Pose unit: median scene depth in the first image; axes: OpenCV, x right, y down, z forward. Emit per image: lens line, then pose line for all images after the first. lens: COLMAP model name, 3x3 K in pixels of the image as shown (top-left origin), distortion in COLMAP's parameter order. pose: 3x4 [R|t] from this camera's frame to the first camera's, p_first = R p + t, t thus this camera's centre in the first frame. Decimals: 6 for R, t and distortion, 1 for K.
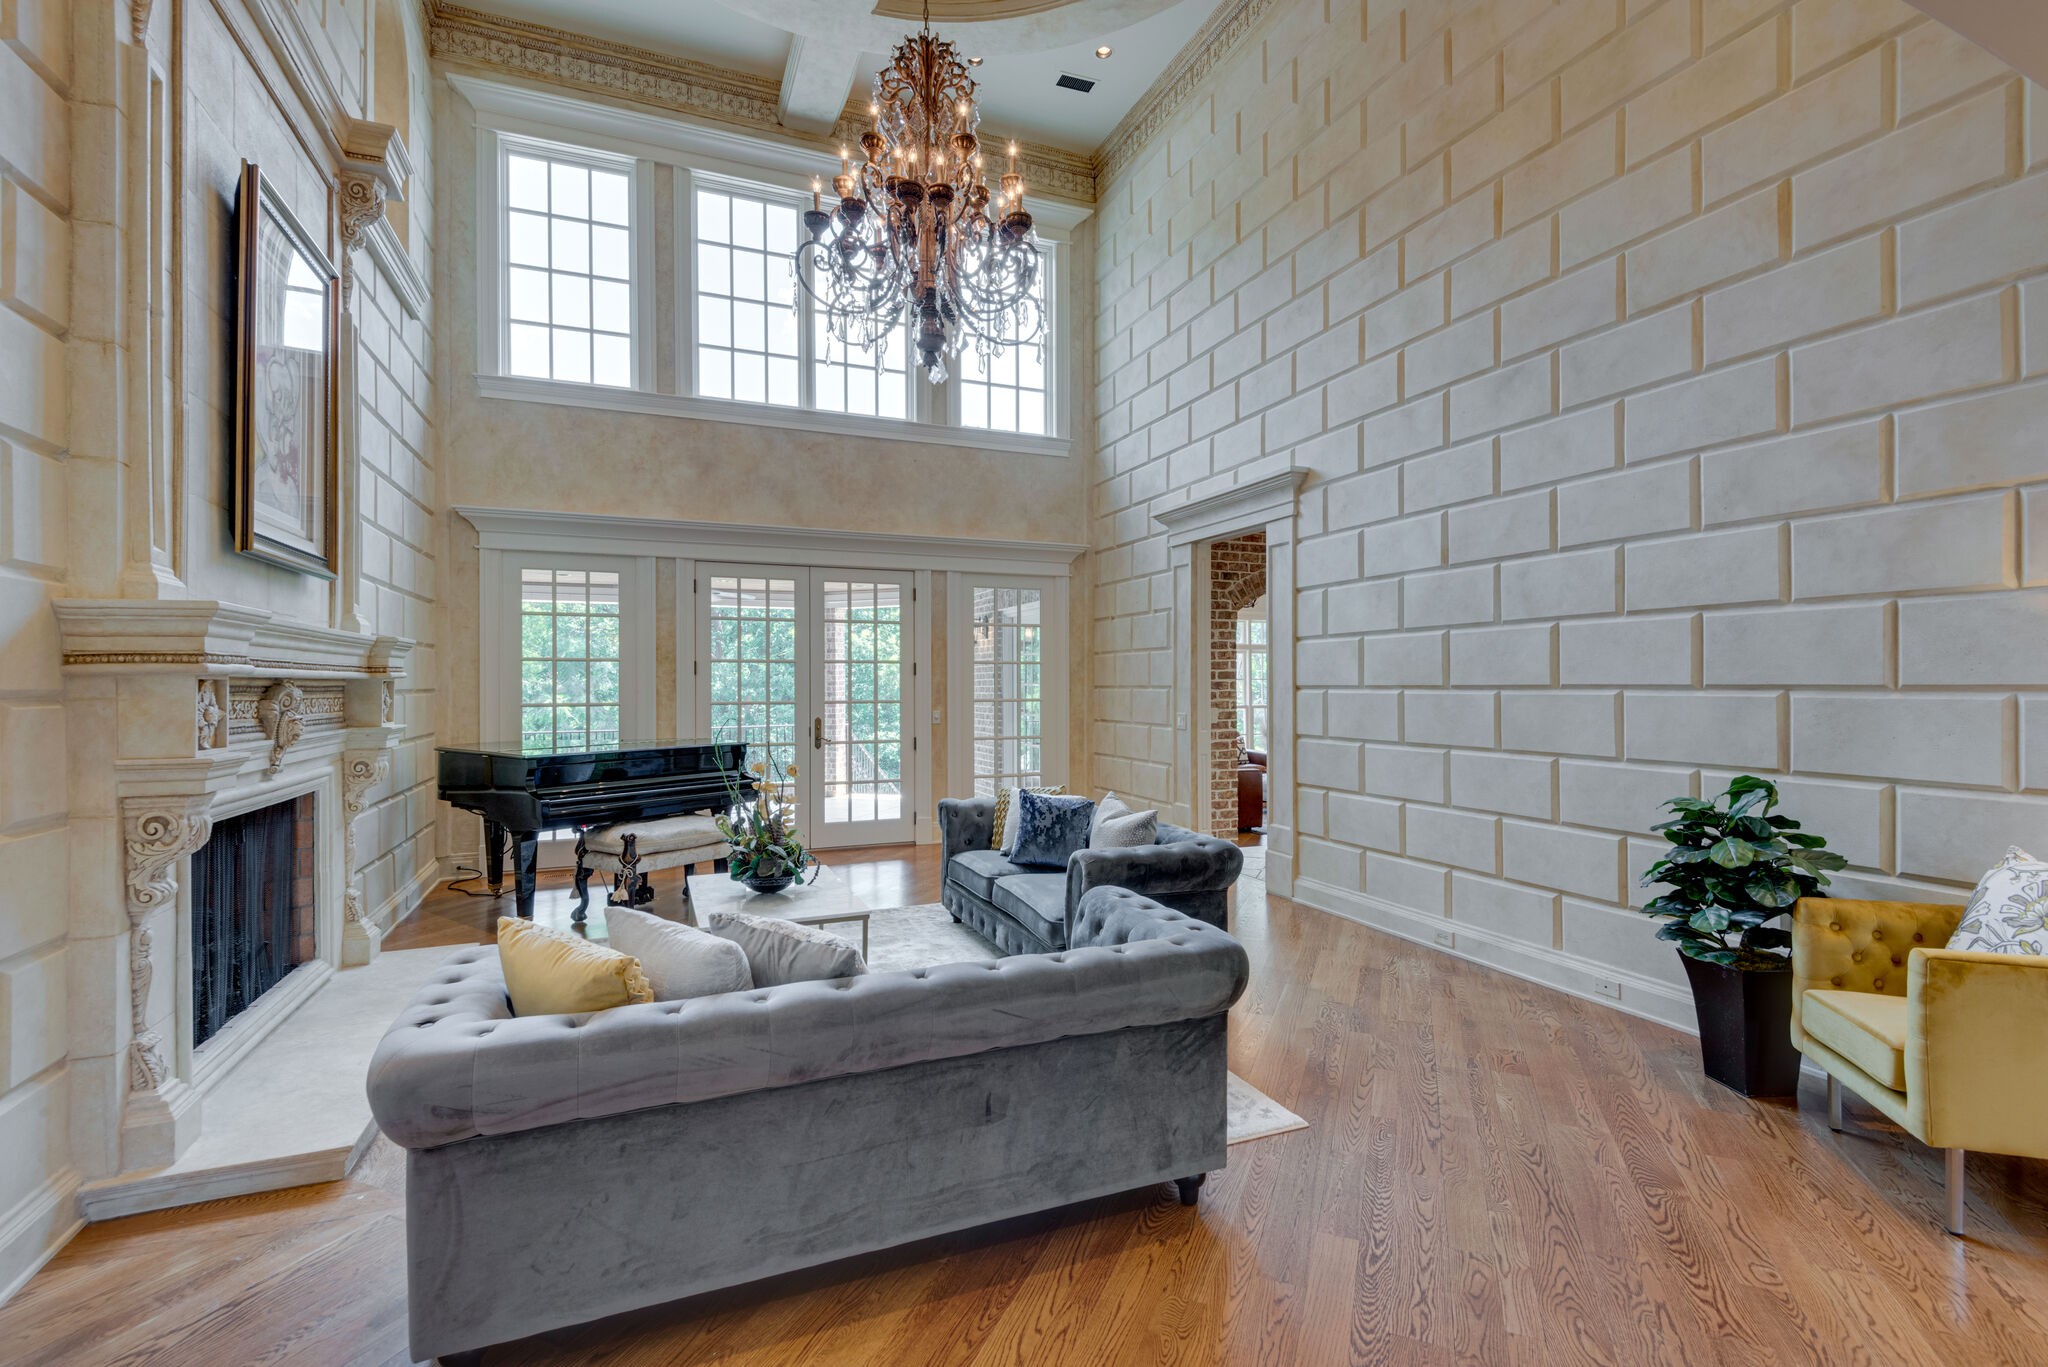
lens RADIAL K [[896.8, 0, 1051.1], [0, 896.8, 689.7], [0, 0, 1]] dist [-0.018902, 0.000170]
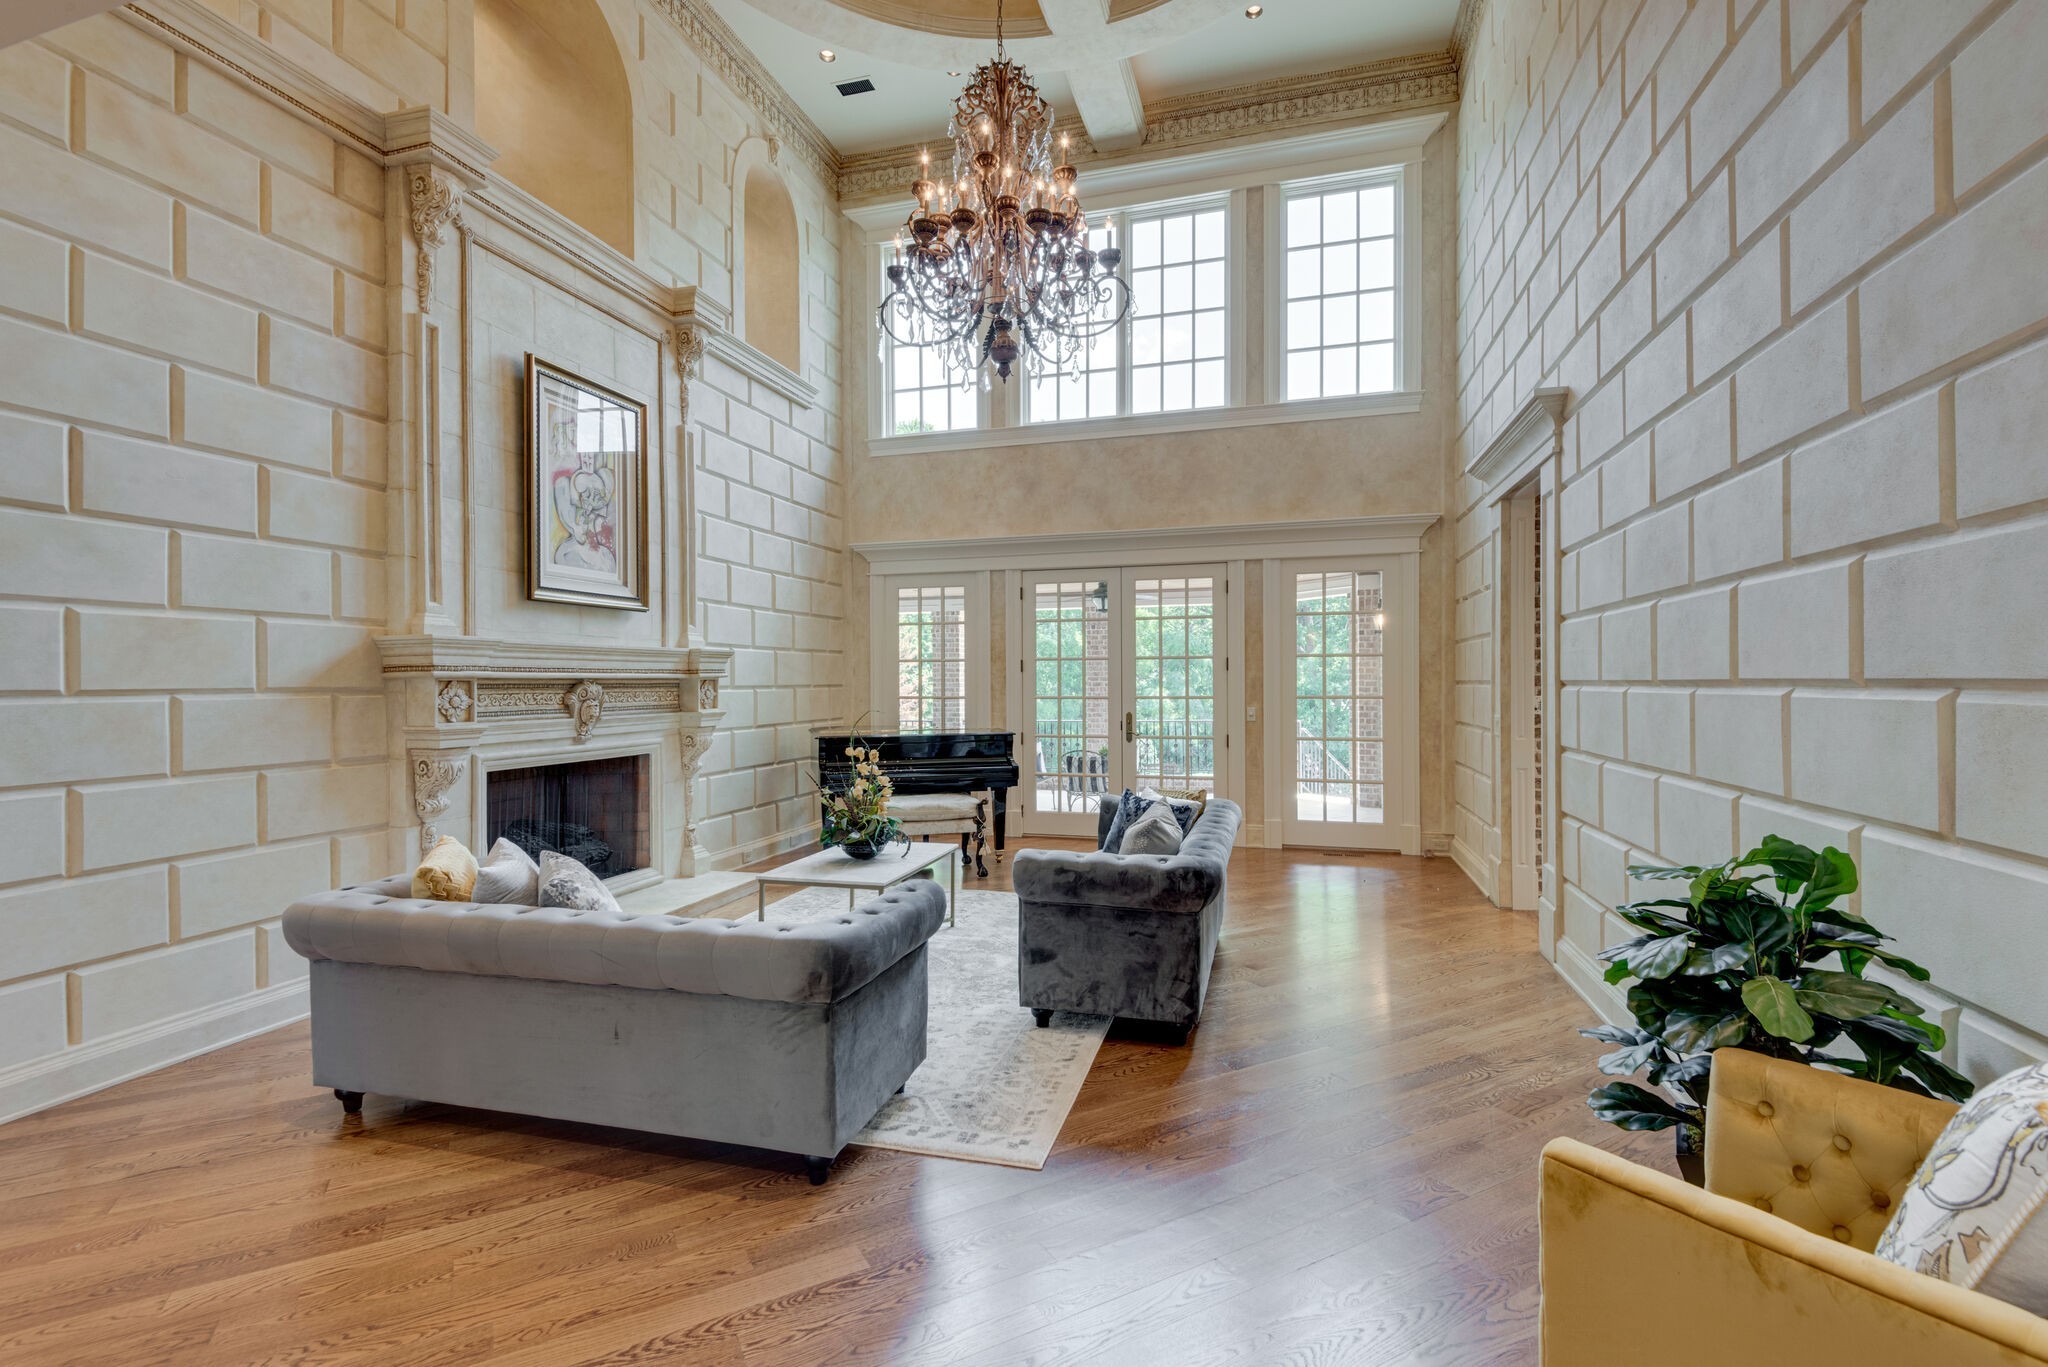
lens RADIAL K [[896.8, 0, 1051.1], [0, 896.8, 689.7], [0, 0, 1]] dist [-0.018902, 0.000170]
pose [[0.774315, 0.004147, -0.632787, 0.344229], [0.000064, 0.999978, 0.006631, -0.001841], [0.632801, -0.005175, 0.774298, 0.146037]]
